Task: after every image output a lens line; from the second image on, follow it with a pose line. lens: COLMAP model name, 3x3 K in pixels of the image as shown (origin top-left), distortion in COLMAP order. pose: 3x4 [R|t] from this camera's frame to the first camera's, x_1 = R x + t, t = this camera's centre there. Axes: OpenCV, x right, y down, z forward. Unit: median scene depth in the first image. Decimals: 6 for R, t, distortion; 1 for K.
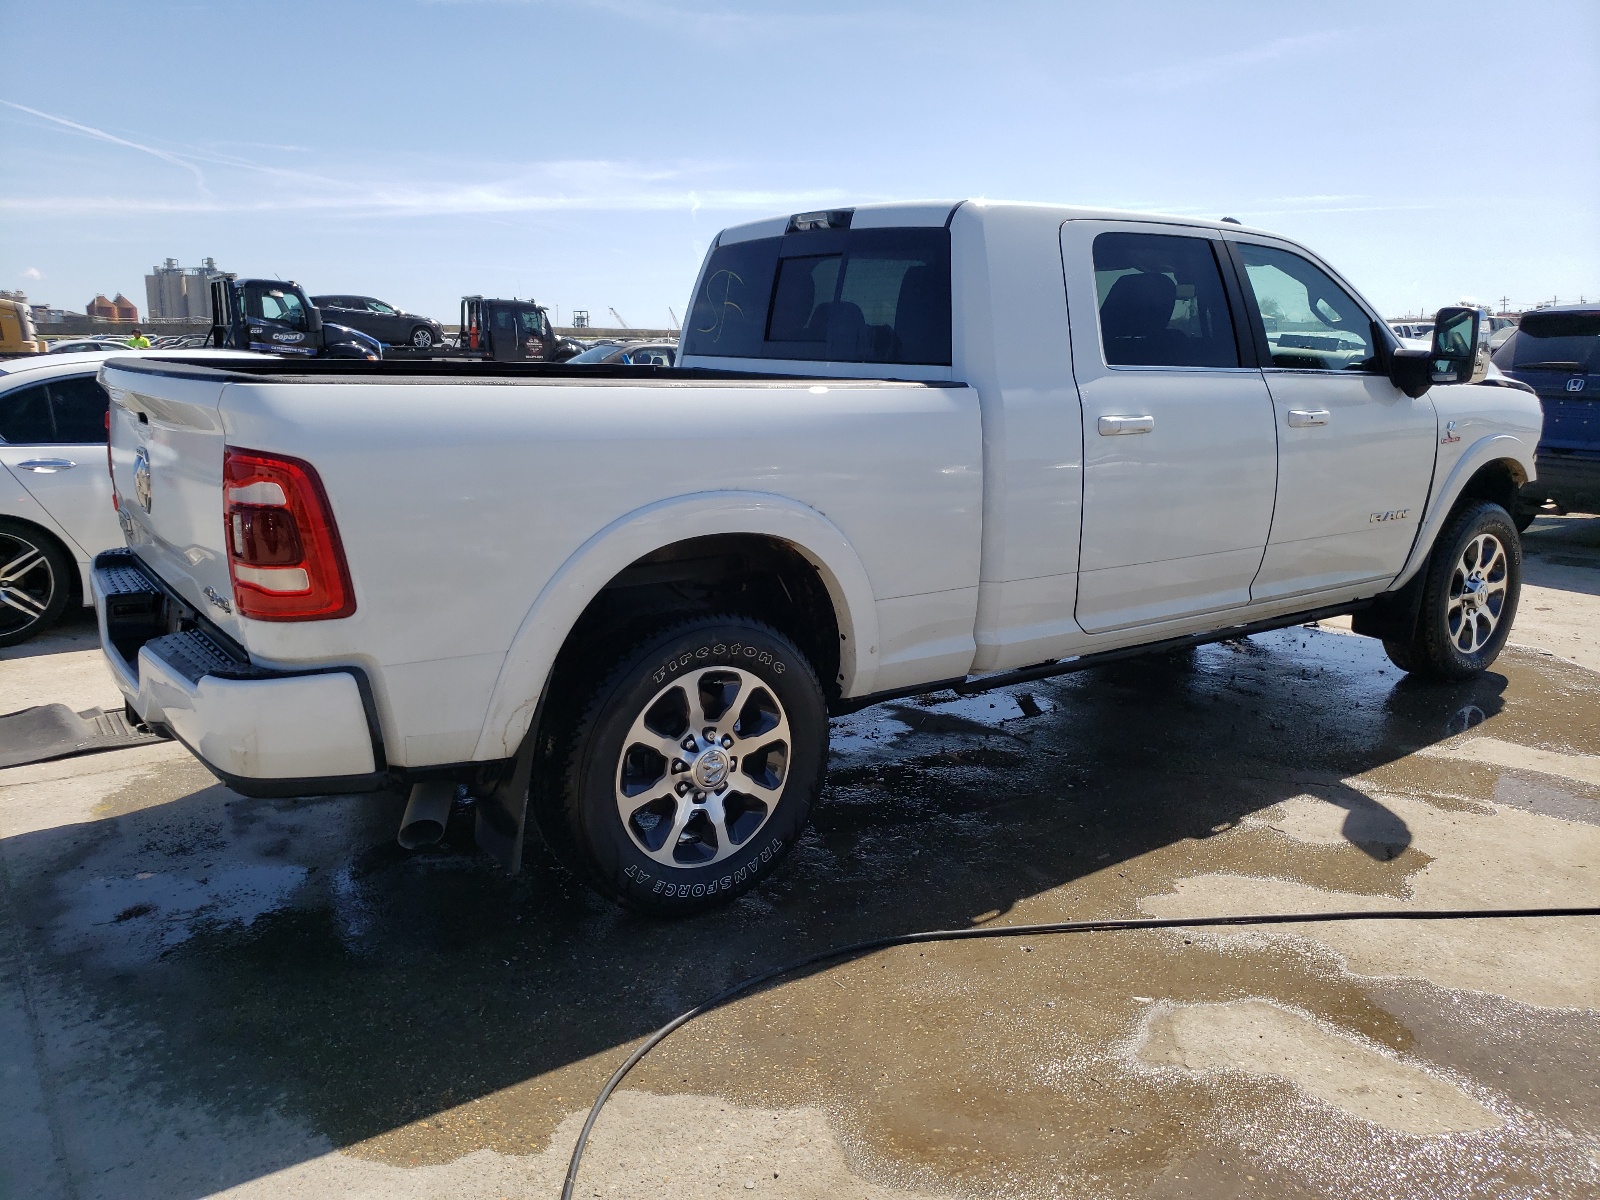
lens RADIAL K [[1241.8, 0, 797.9], [0, 1241.8, 567.8], [0, 0, 1]] dist [0.024019, 0.000148]
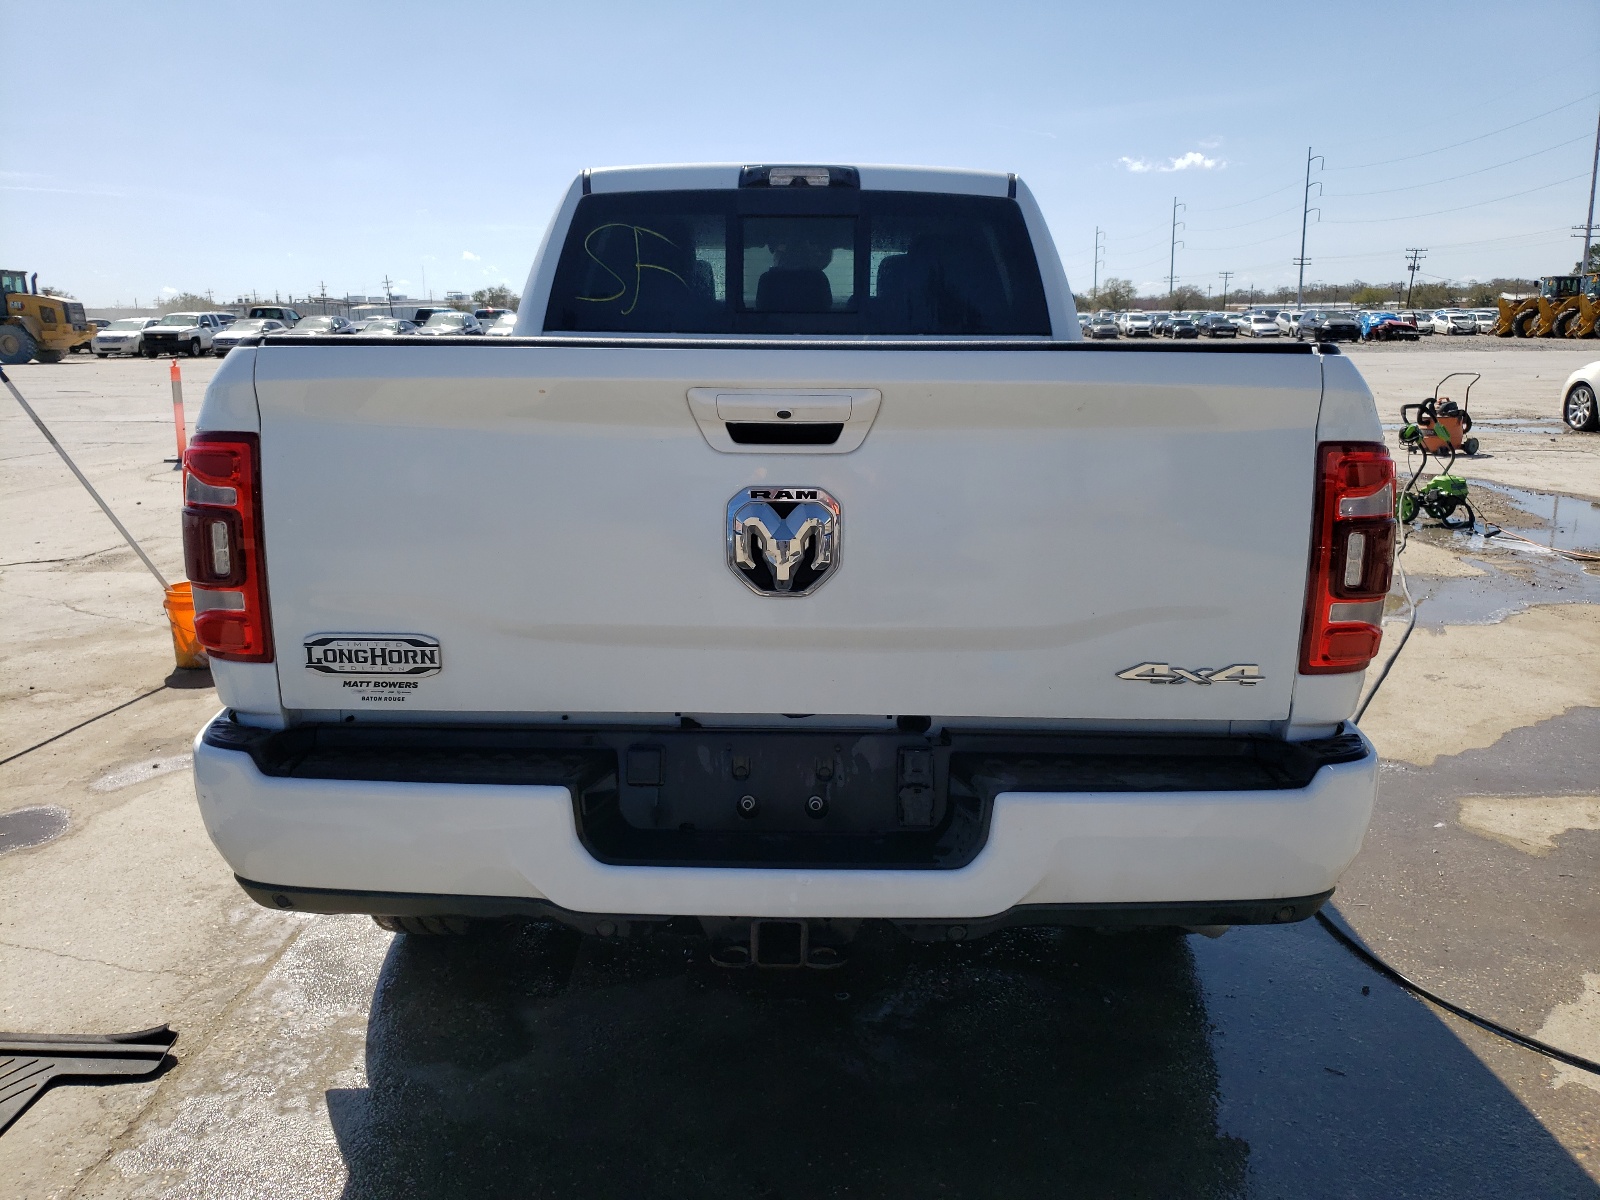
lens RADIAL K [[1241.8, 0, 797.9], [0, 1241.8, 567.8], [0, 0, 1]] dist [0.024019, 0.000148]
pose [[0.598323, -0.153154, 0.786482, -0.742352], [0.147448, 0.985845, 0.079804, -0.077341], [-0.787571, 0.068216, 0.612436, 0.491404]]
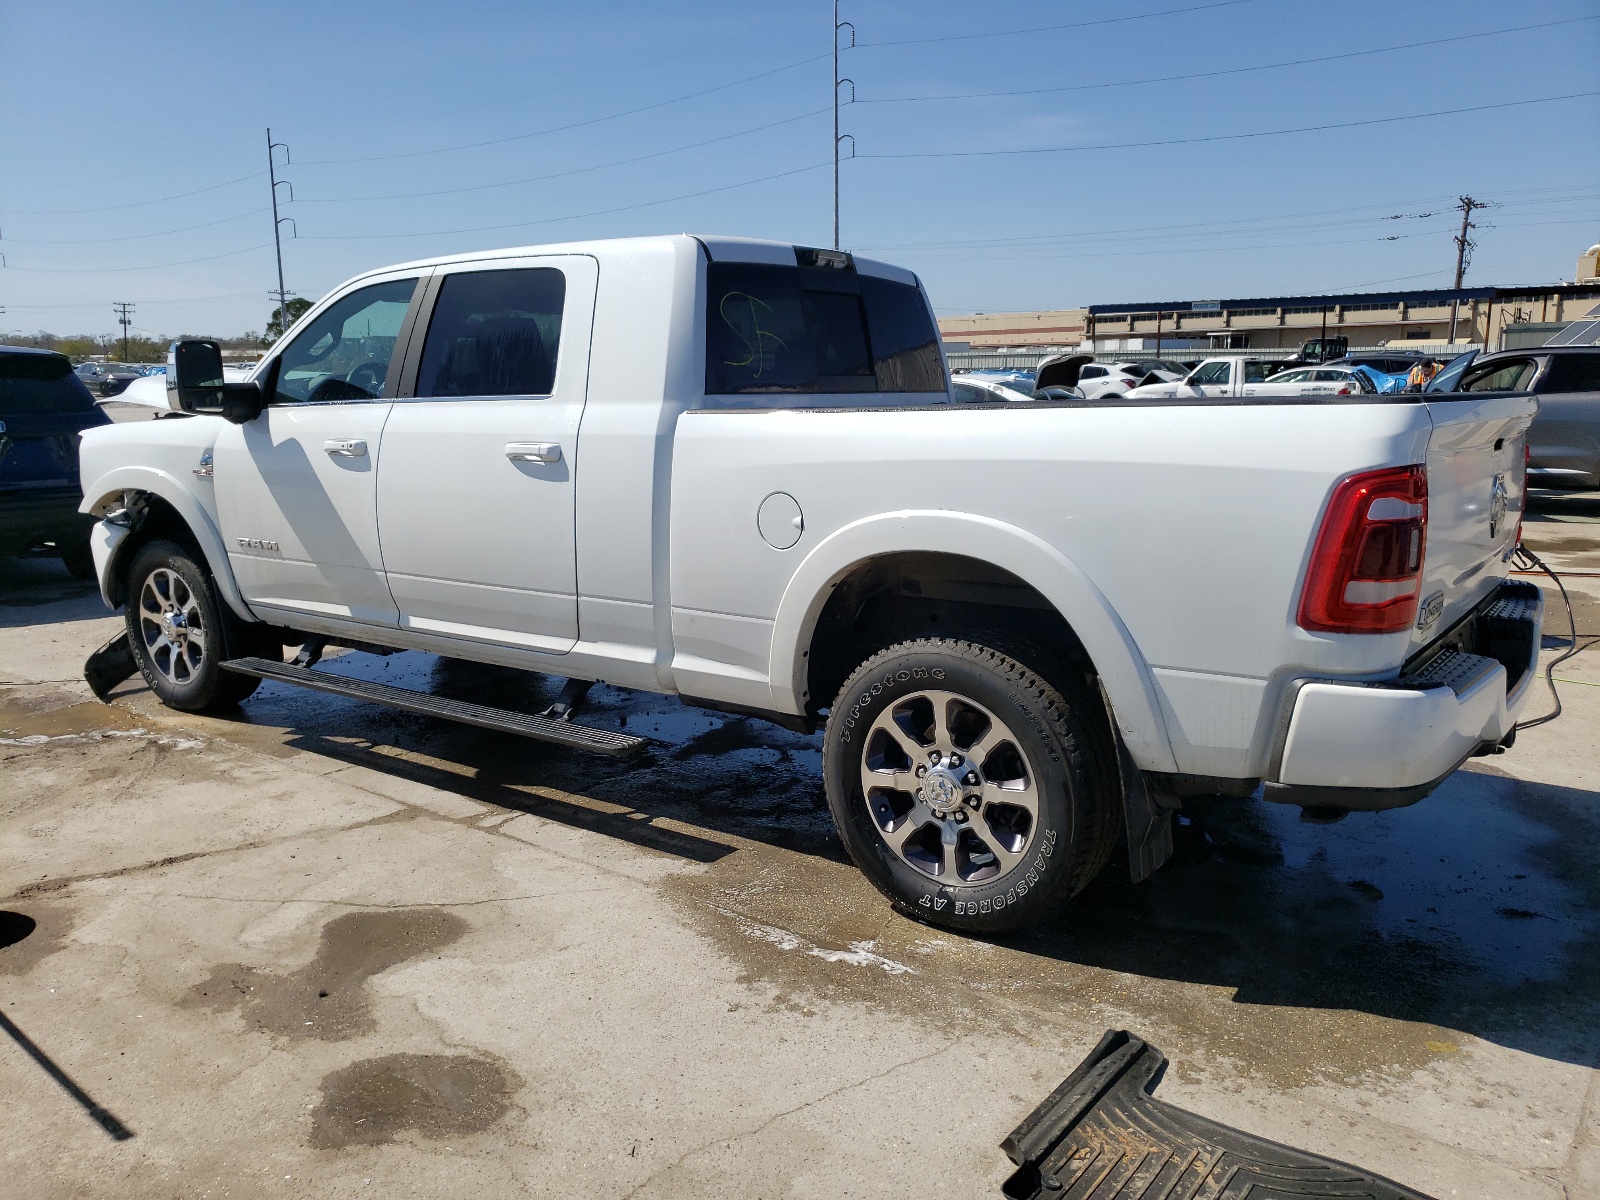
lens RADIAL K [[1220.1, 0, 800.0], [0, 1220.1, 600.0], [0, 0, 1]] dist [0.002470, -0.000577]
pose [[-0.297475, -0.171314, 0.939234, -1.005242], [0.178313, 0.956490, 0.230936, -0.253858], [-0.937930, 0.236175, -0.253984, 1.385031]]
